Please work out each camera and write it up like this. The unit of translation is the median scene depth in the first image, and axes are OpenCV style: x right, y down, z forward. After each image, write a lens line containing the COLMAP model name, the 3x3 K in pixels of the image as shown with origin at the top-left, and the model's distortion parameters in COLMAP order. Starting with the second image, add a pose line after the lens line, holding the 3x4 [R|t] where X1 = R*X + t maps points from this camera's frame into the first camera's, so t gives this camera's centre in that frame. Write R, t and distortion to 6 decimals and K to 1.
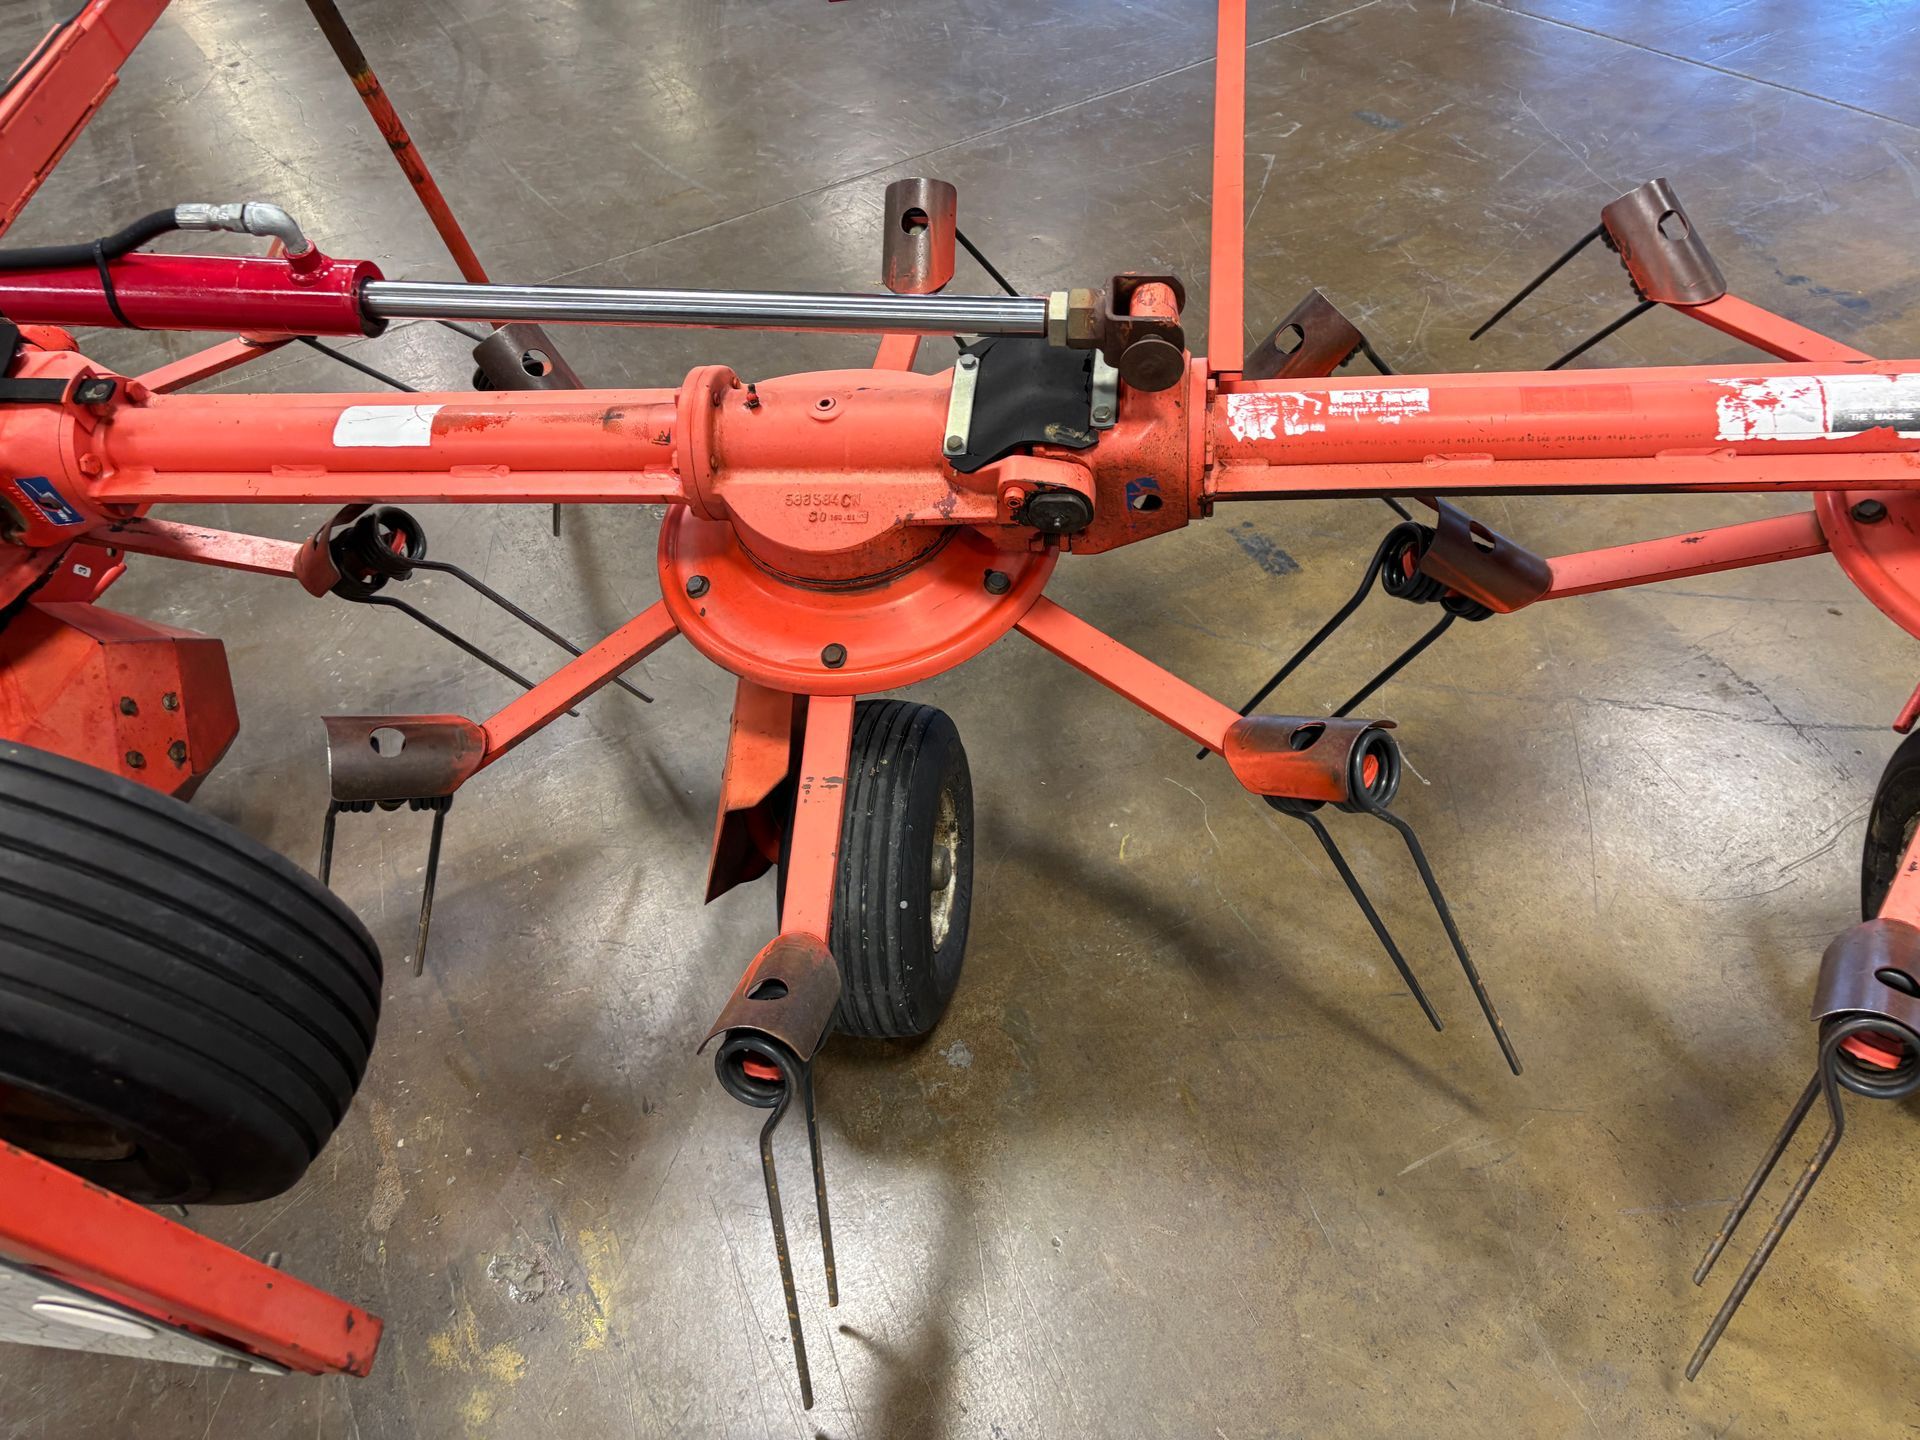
lens RADIAL K [[1445.2, 0, 964.9], [0, 1445.2, 716.4], [0, 0, 1]] dist [0.042743, -0.041637]
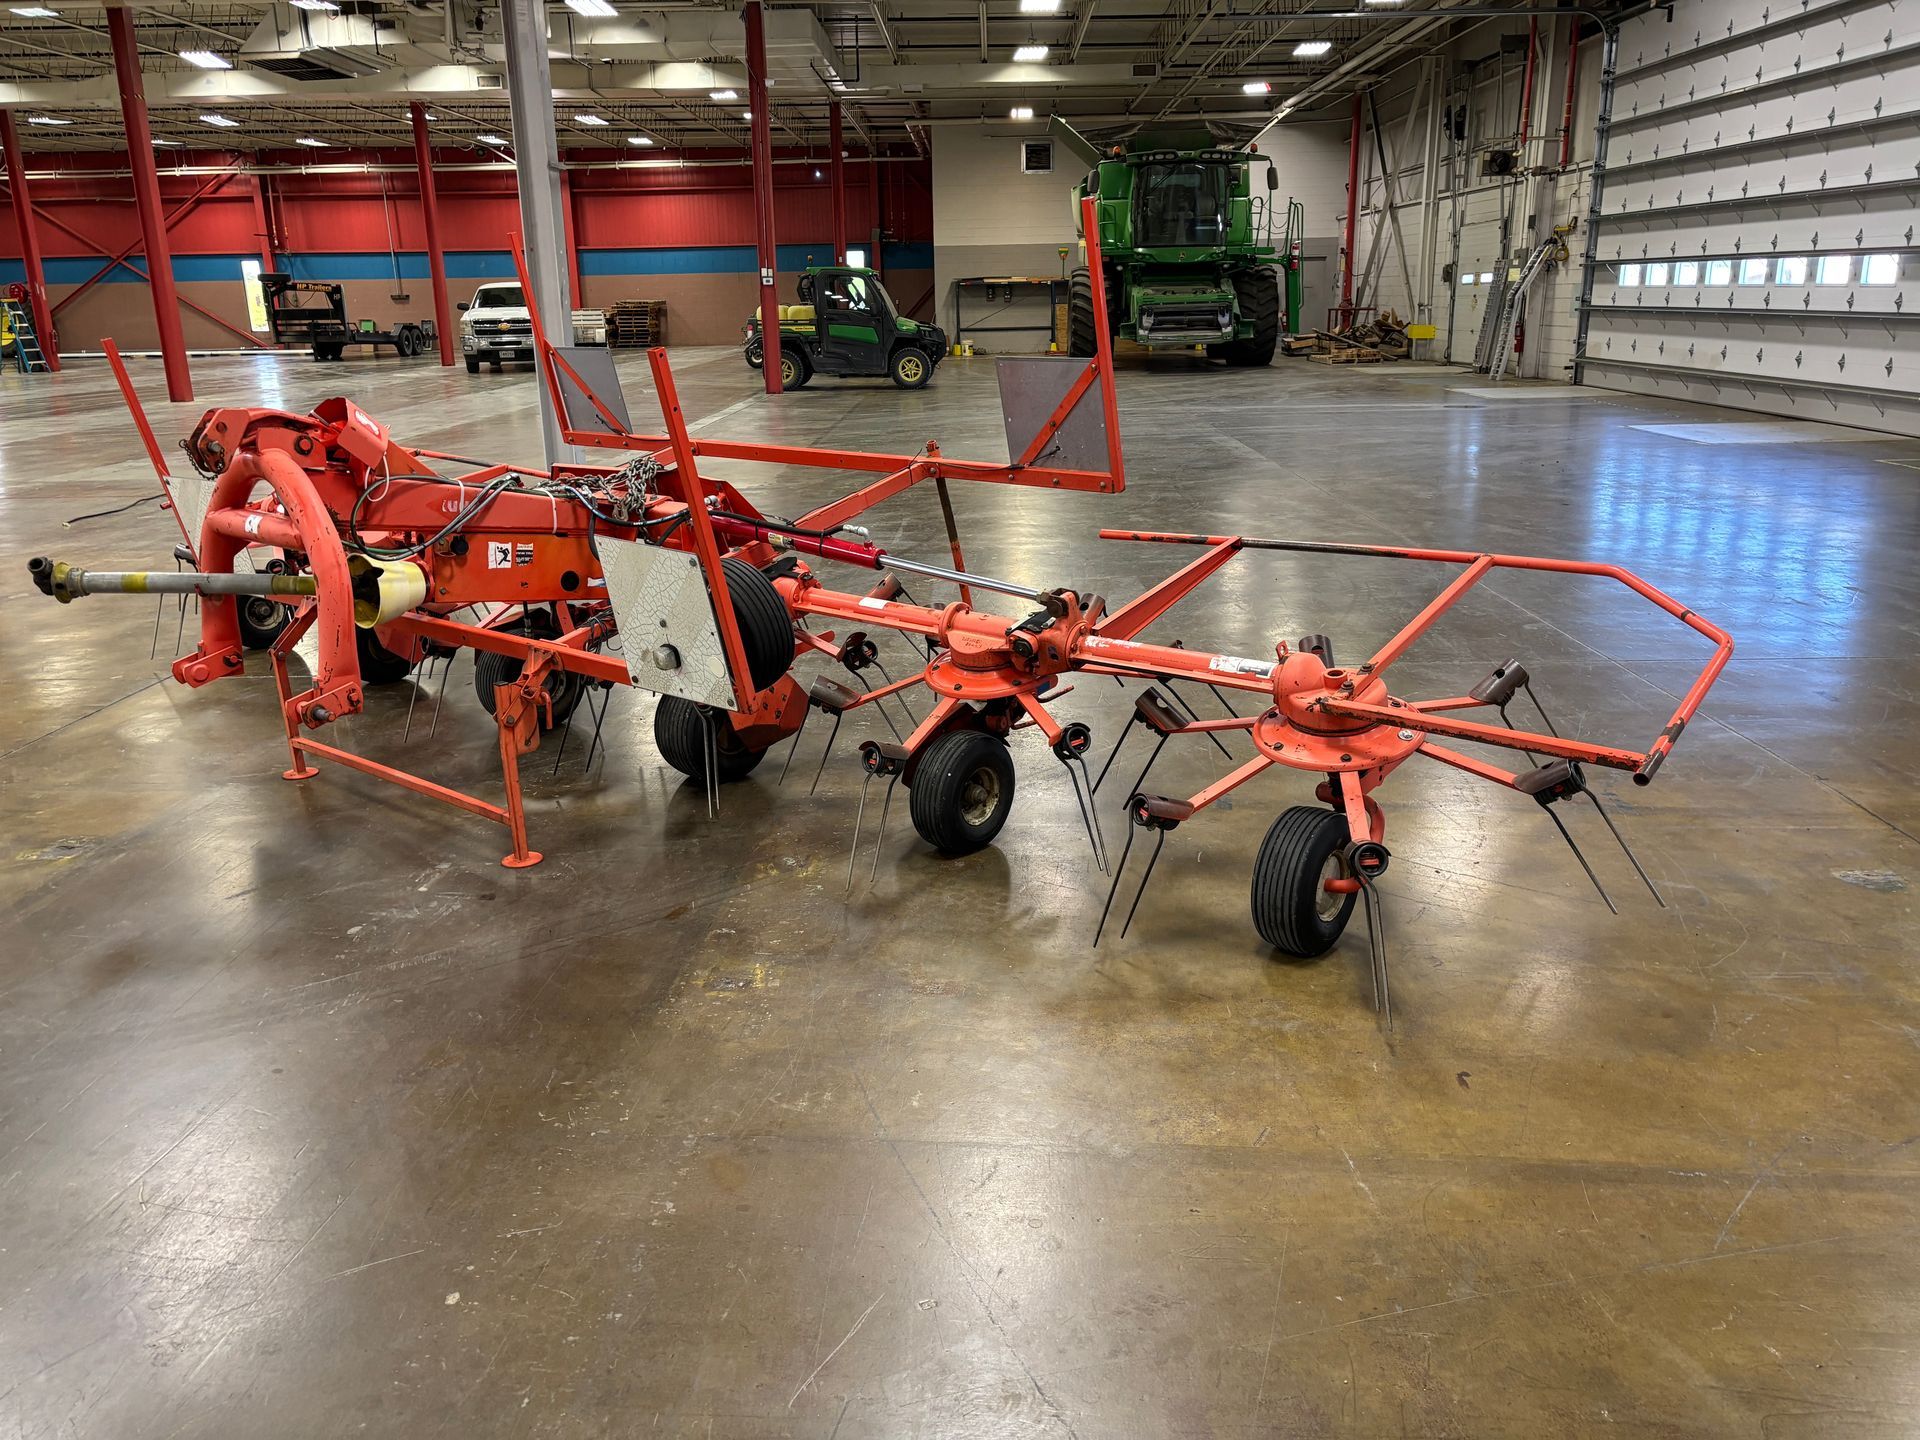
lens RADIAL K [[1445.2, 0, 958.2], [0, 1445.2, 705.9], [0, 0, 1]] dist [0.042743, -0.041637]
pose [[0.843909, 0.227176, -0.486012, 1.498667], [-0.407175, 0.861091, -0.304518, 0.983140], [0.349322, 0.454878, 0.819183, -1.587504]]
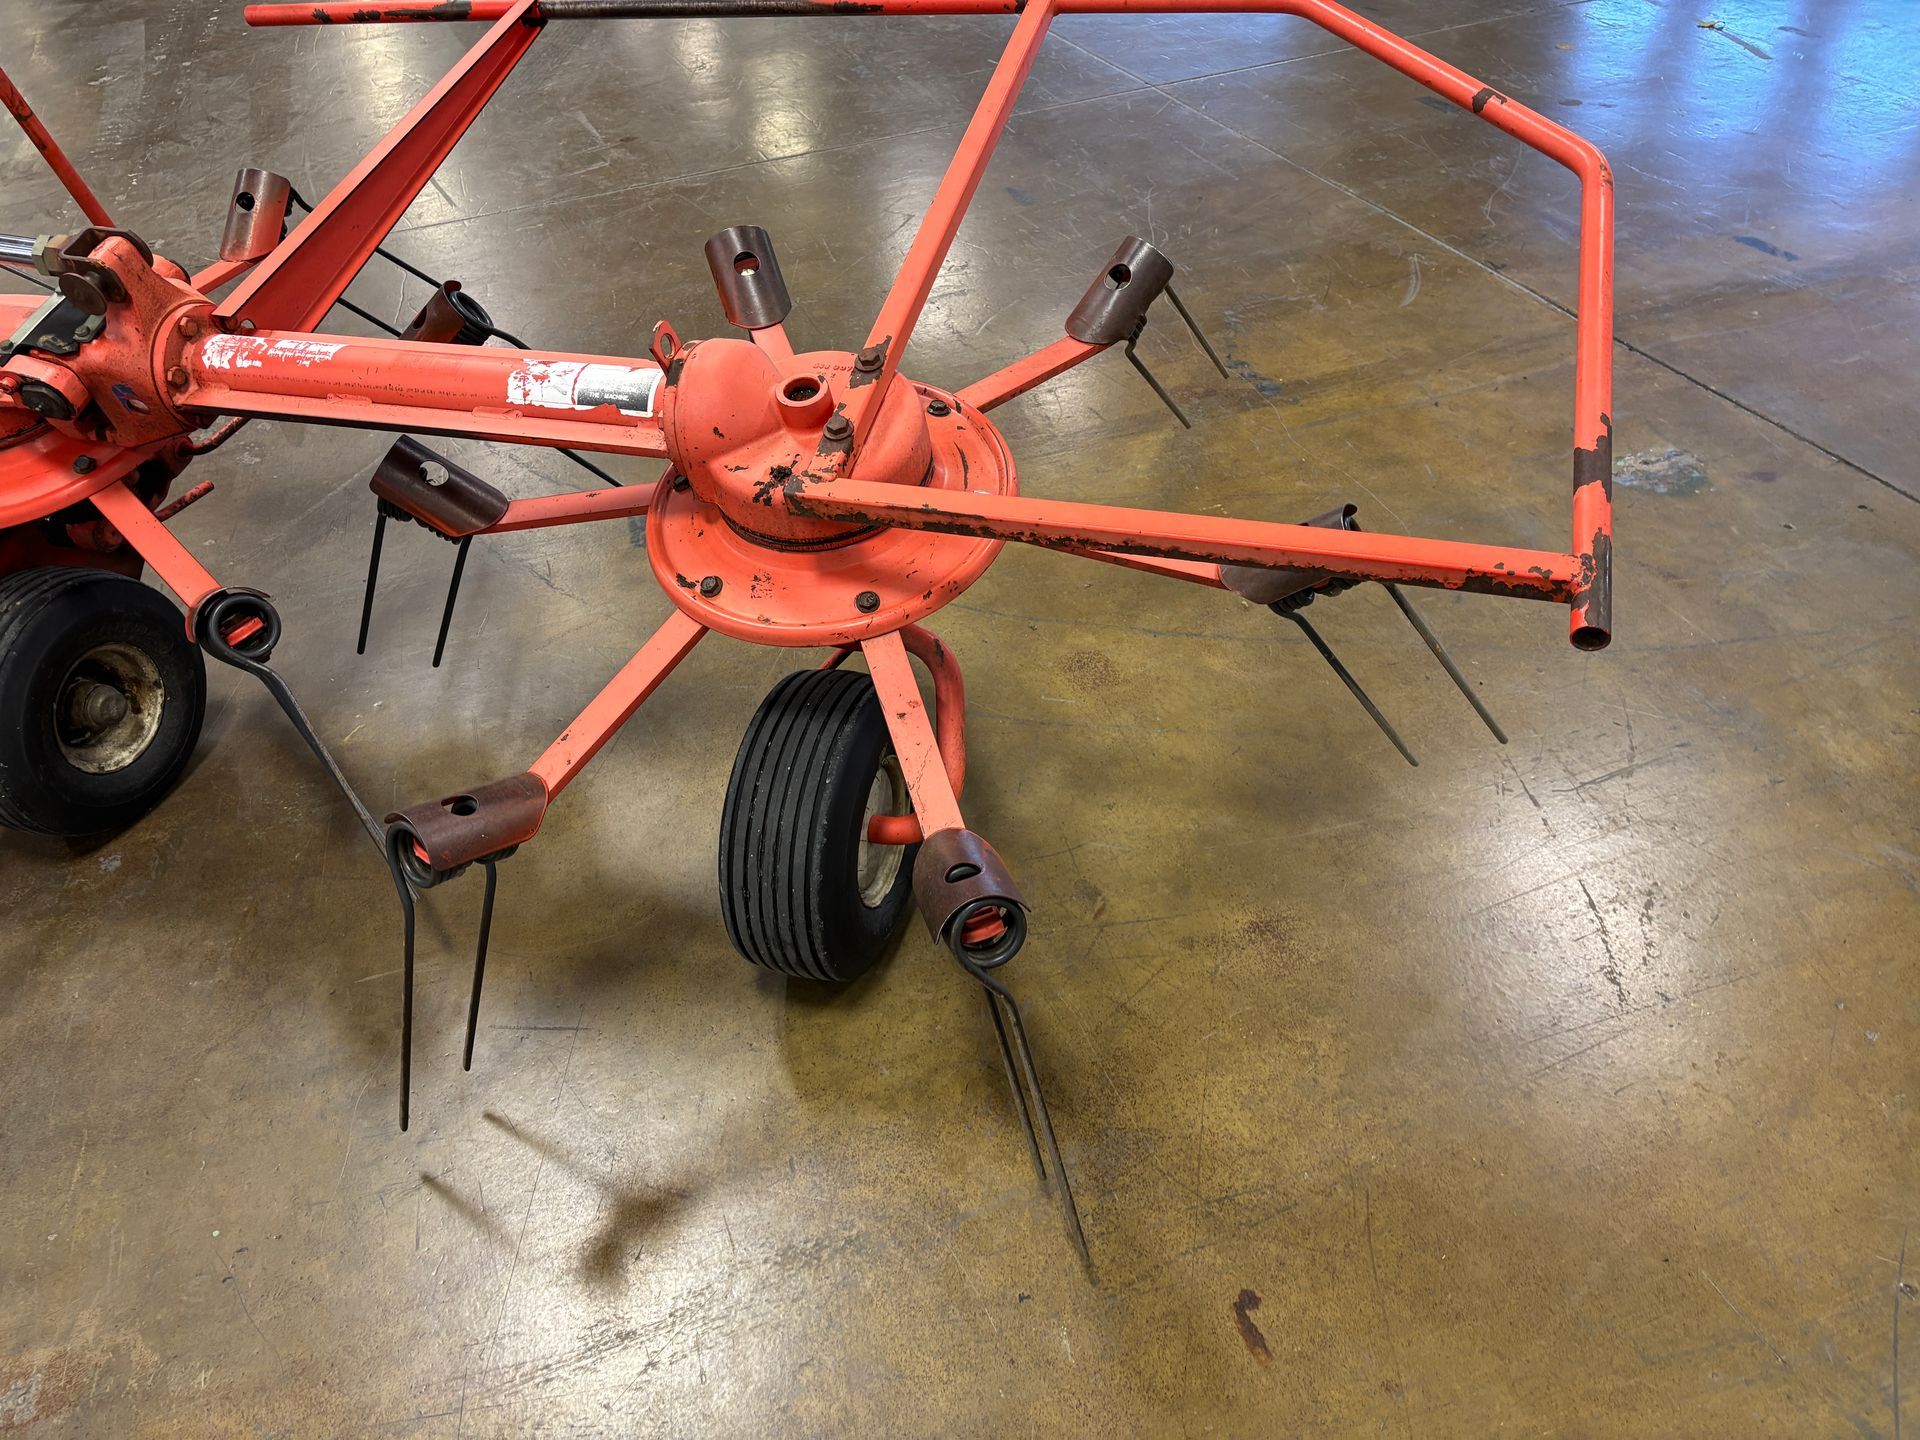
lens RADIAL K [[1445.2, 0, 965.6], [0, 1445.2, 712.0], [0, 0, 1]] dist [0.042743, -0.041637]
pose [[0.987160, 0.129368, -0.093701, 1.014129], [-0.132699, 0.990696, -0.030217, 0.061752], [0.088920, 0.042263, 0.995142, -0.213428]]
